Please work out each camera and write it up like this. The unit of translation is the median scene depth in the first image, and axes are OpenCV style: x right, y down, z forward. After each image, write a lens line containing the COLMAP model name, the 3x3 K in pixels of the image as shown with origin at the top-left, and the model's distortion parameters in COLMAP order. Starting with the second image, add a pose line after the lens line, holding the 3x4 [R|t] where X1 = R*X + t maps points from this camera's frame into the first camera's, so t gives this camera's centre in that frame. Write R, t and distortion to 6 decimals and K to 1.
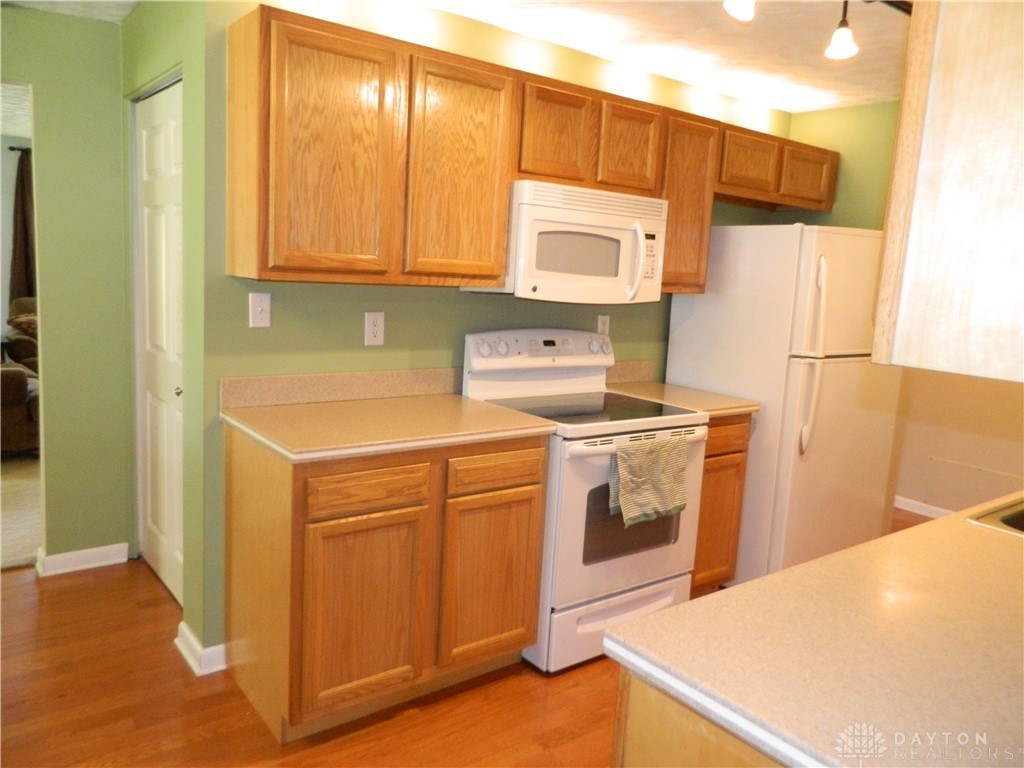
lens RADIAL K [[794.9, 0, 487.8], [0, 794.9, 383.3], [0, 0, 1]] dist [0.004703, -0.003191]
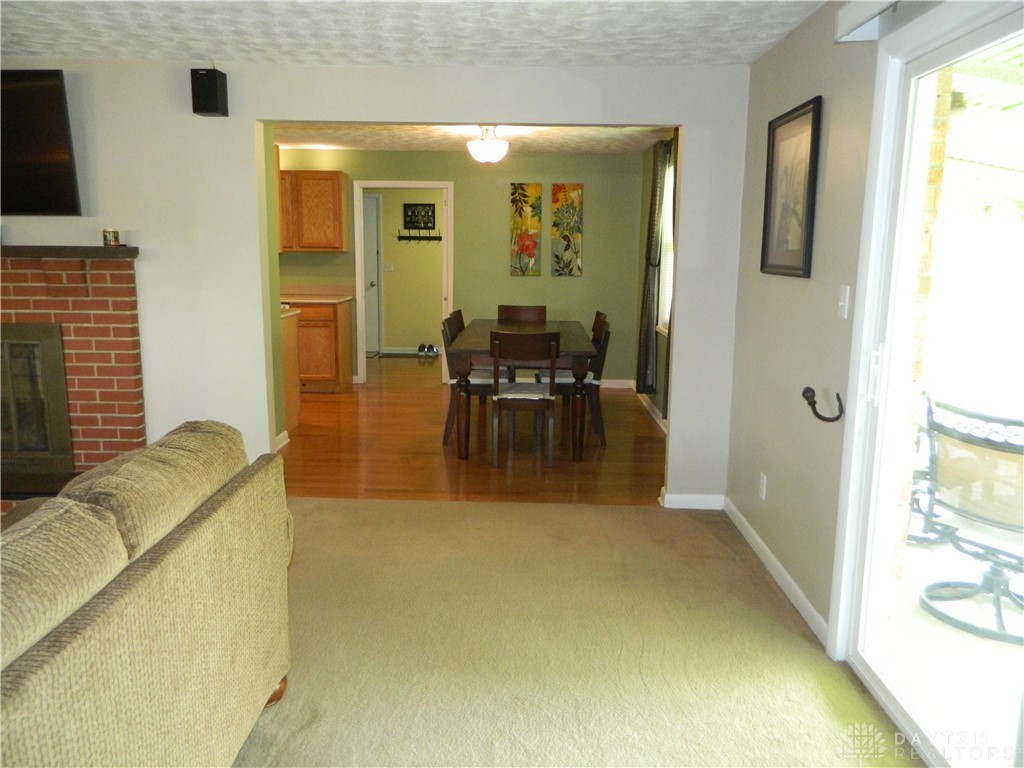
lens RADIAL K [[775.0, 0, 512.0], [0, 775.0, 384.0], [0, 0, 1]] dist [0.004003, -0.008181]
pose [[0.783314, 0.065599, -0.618155, 2.509866], [-0.061987, 0.997703, 0.027327, 0.260287], [0.618527, 0.016912, 0.785581, -0.828384]]
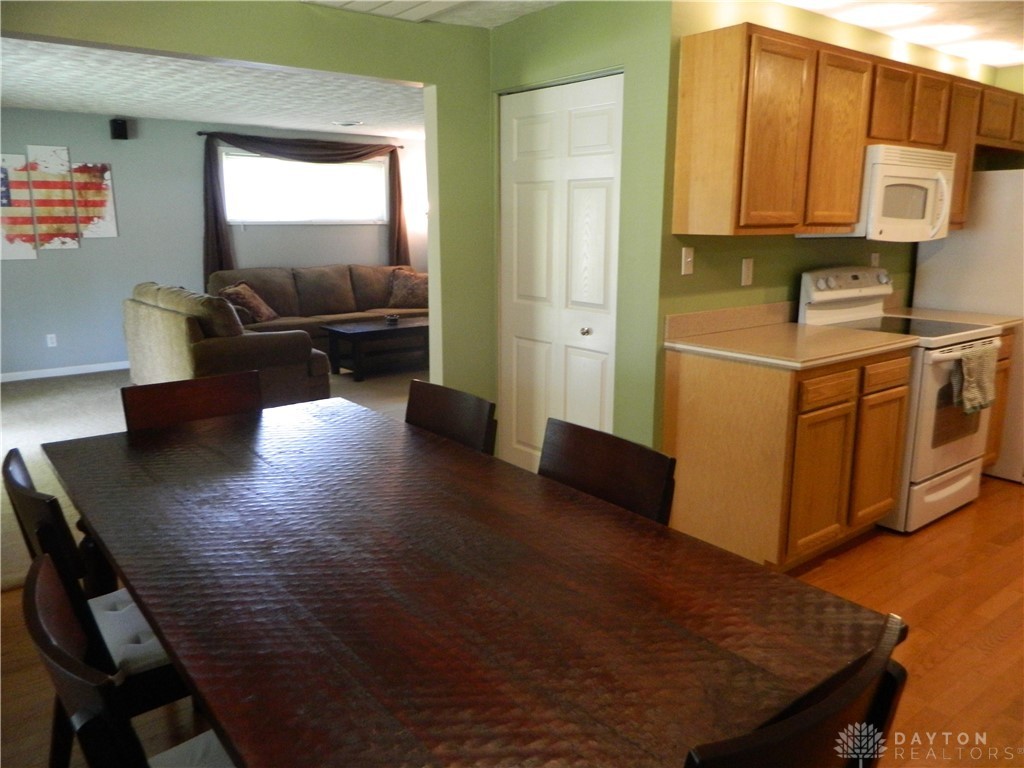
lens RADIAL K [[775.0, 0, 512.0], [0, 775.0, 384.0], [0, 0, 1]] dist [0.004003, -0.008181]
pose [[0.998476, -0.053846, -0.012113, -0.517390], [0.054511, 0.996483, 0.063634, 0.009575], [0.008644, -0.064197, 0.997900, -0.234514]]
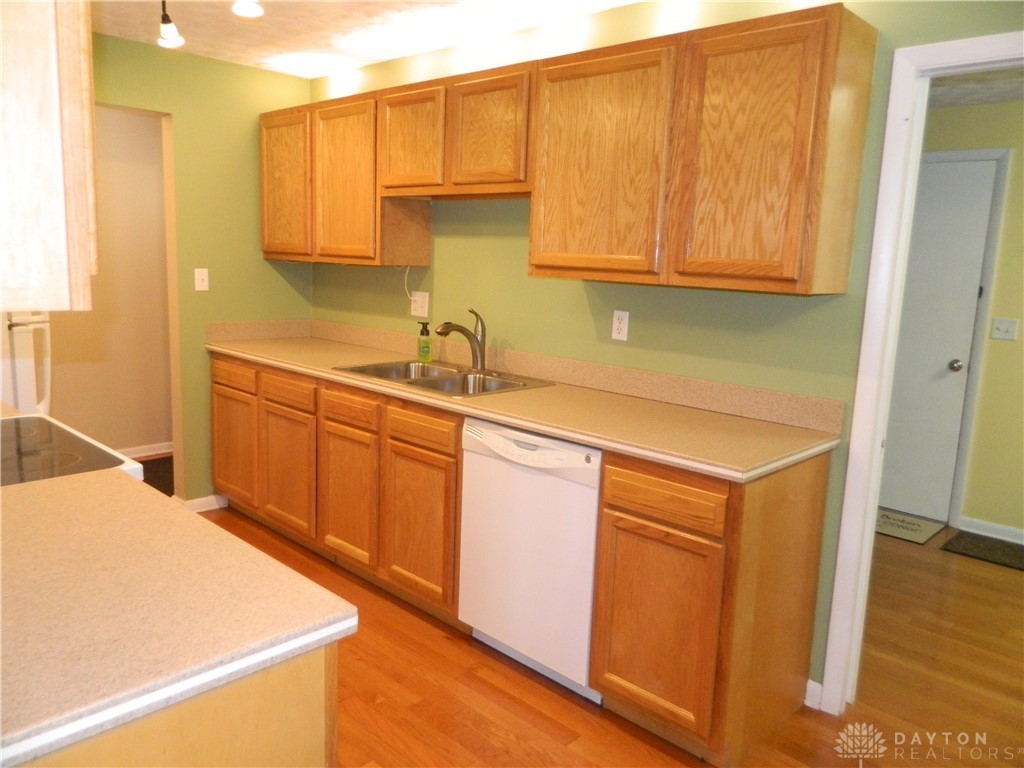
lens RADIAL K [[794.9, 0, 487.8], [0, 794.9, 383.3], [0, 0, 1]] dist [0.004703, -0.003191]
pose [[0.153799, 0.115774, -0.981296, 0.878517], [-0.174369, 0.980707, 0.088375, -0.057271], [0.972595, 0.157515, 0.171019, 0.680685]]
